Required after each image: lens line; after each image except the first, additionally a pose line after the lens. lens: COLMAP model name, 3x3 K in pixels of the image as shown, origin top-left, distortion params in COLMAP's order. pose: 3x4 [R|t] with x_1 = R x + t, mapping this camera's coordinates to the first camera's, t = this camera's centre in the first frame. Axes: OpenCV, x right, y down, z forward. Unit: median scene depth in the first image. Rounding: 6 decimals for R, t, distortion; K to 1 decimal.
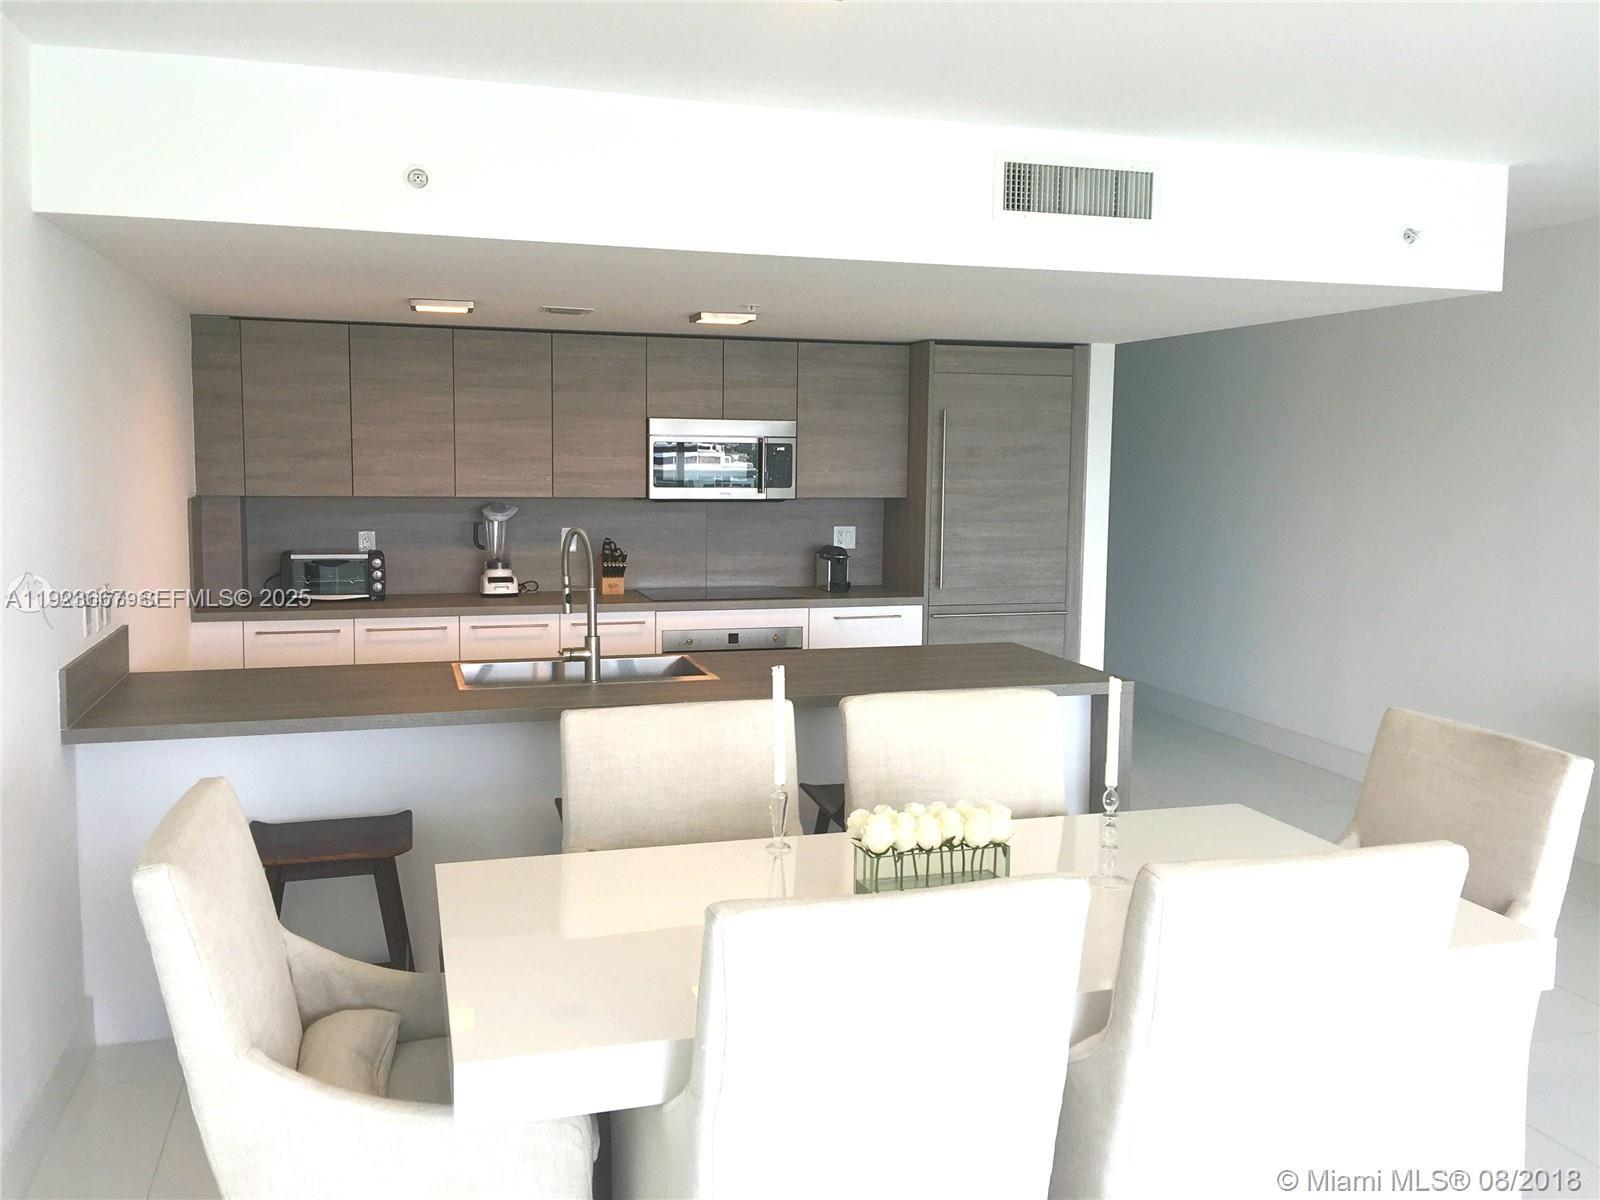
lens RADIAL K [[1347.2, 0, 800.0], [0, 1347.2, 600.0], [0, 0, 1]] dist [0.076395, -0.085828]
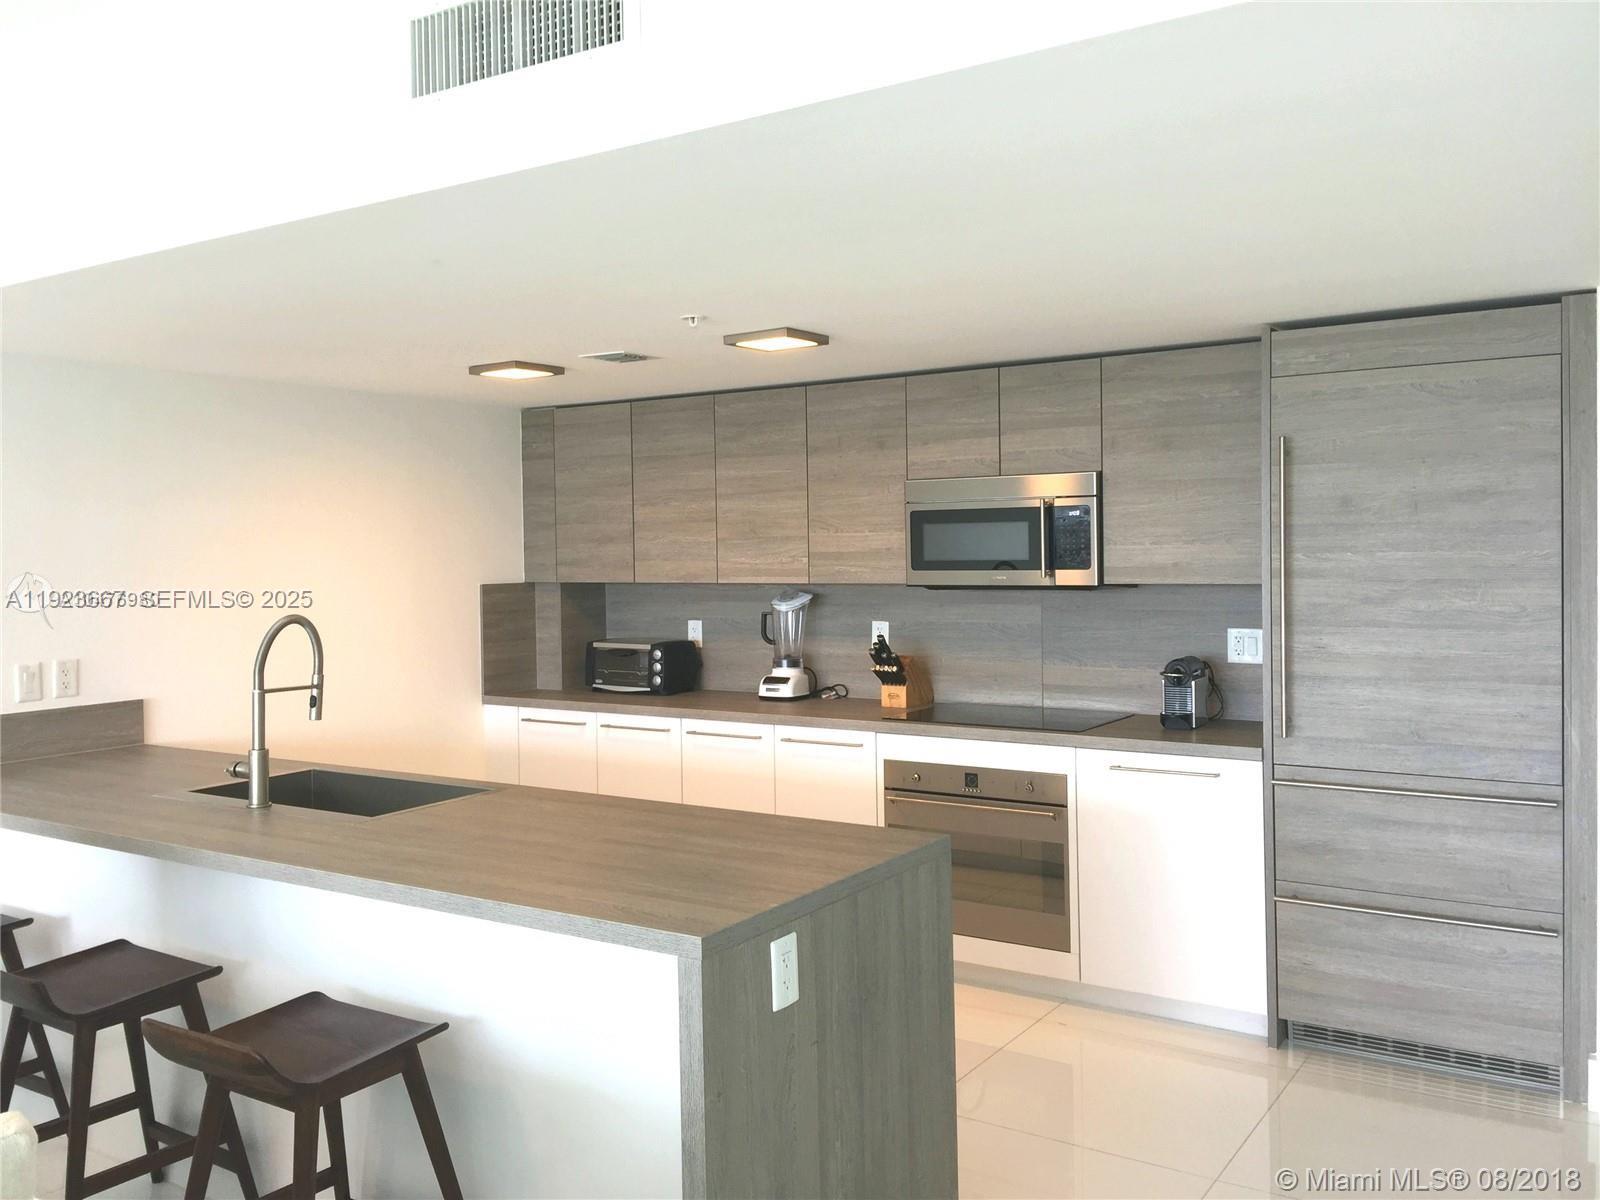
lens RADIAL K [[1347.2, 0, 800.0], [0, 1347.2, 600.0], [0, 0, 1]] dist [0.076395, -0.085828]
pose [[0.648687, 0.008763, -0.761005, 0.428560], [-0.062847, 0.997135, -0.042089, -0.030318], [0.758456, 0.075129, 0.647380, 0.454793]]
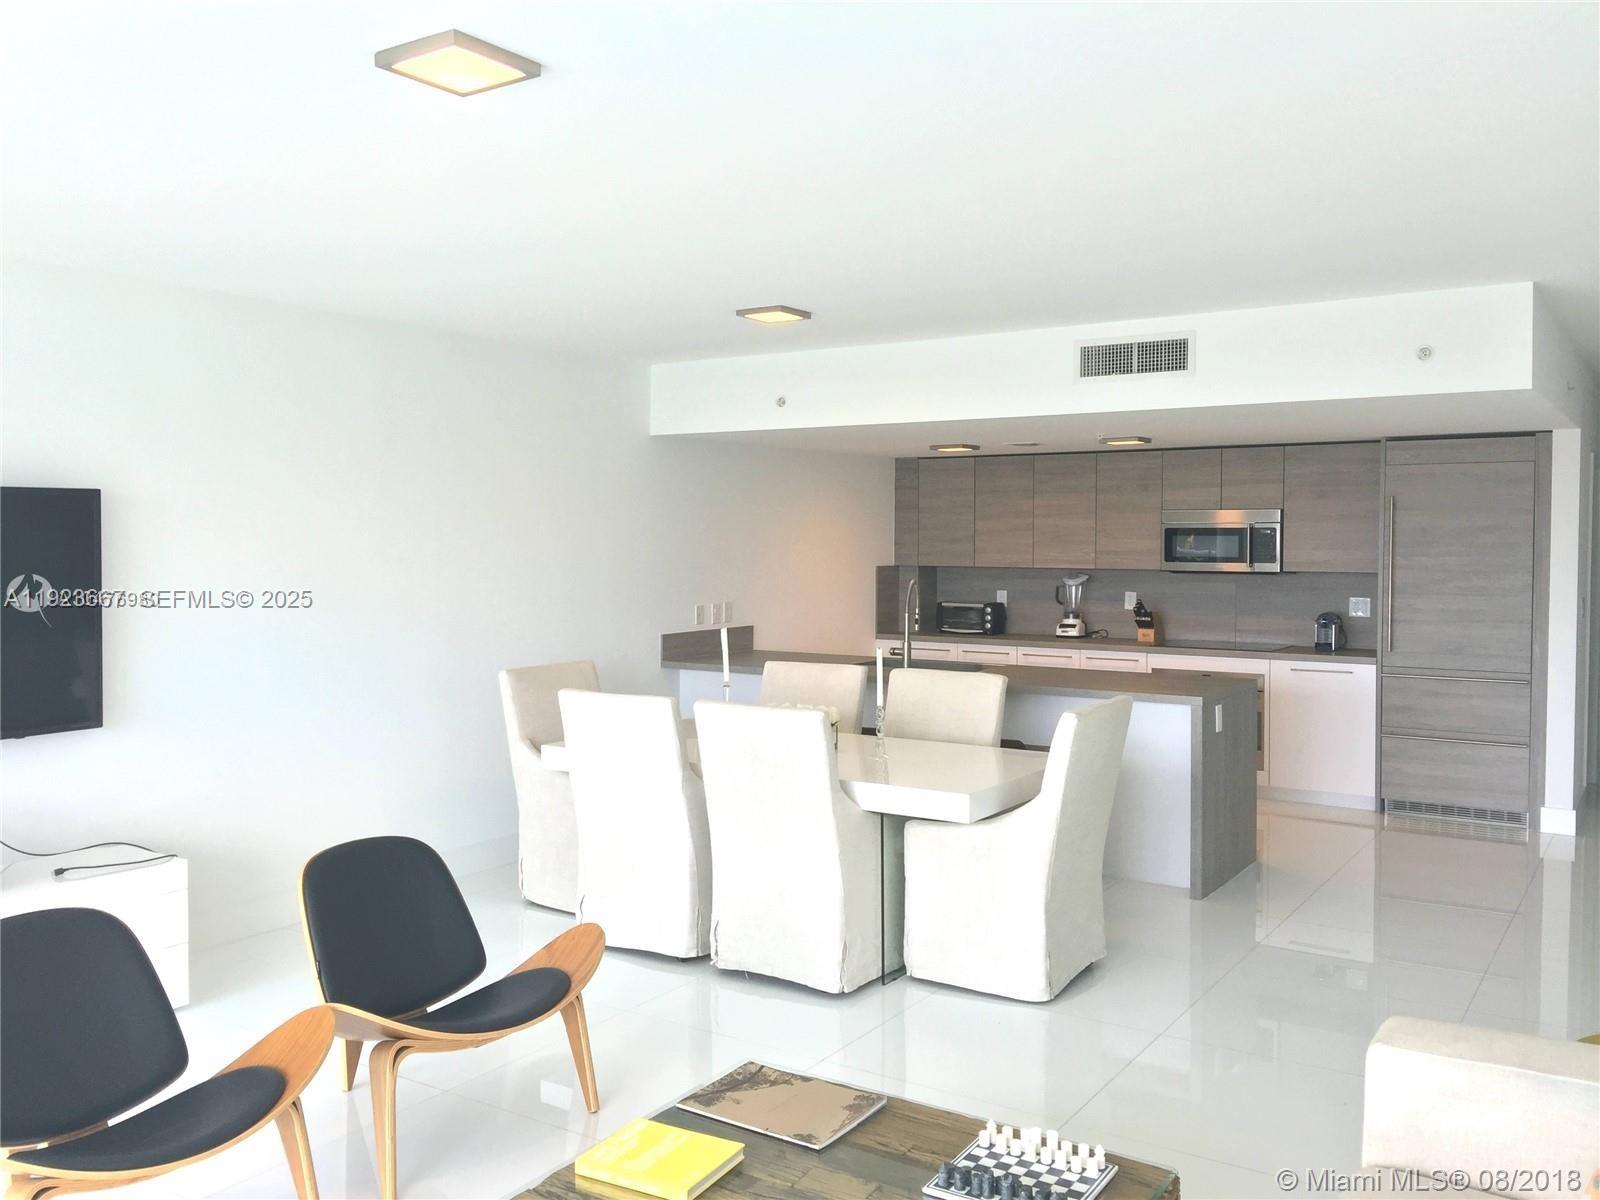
lens RADIAL K [[1347.2, 0, 800.0], [0, 1347.2, 600.0], [0, 0, 1]] dist [0.076395, -0.085828]
pose [[0.647665, 0.026659, -0.761459, 0.674596], [-0.078859, 0.996366, -0.032191, 0.025604], [0.757833, 0.080897, 0.647414, -0.138305]]
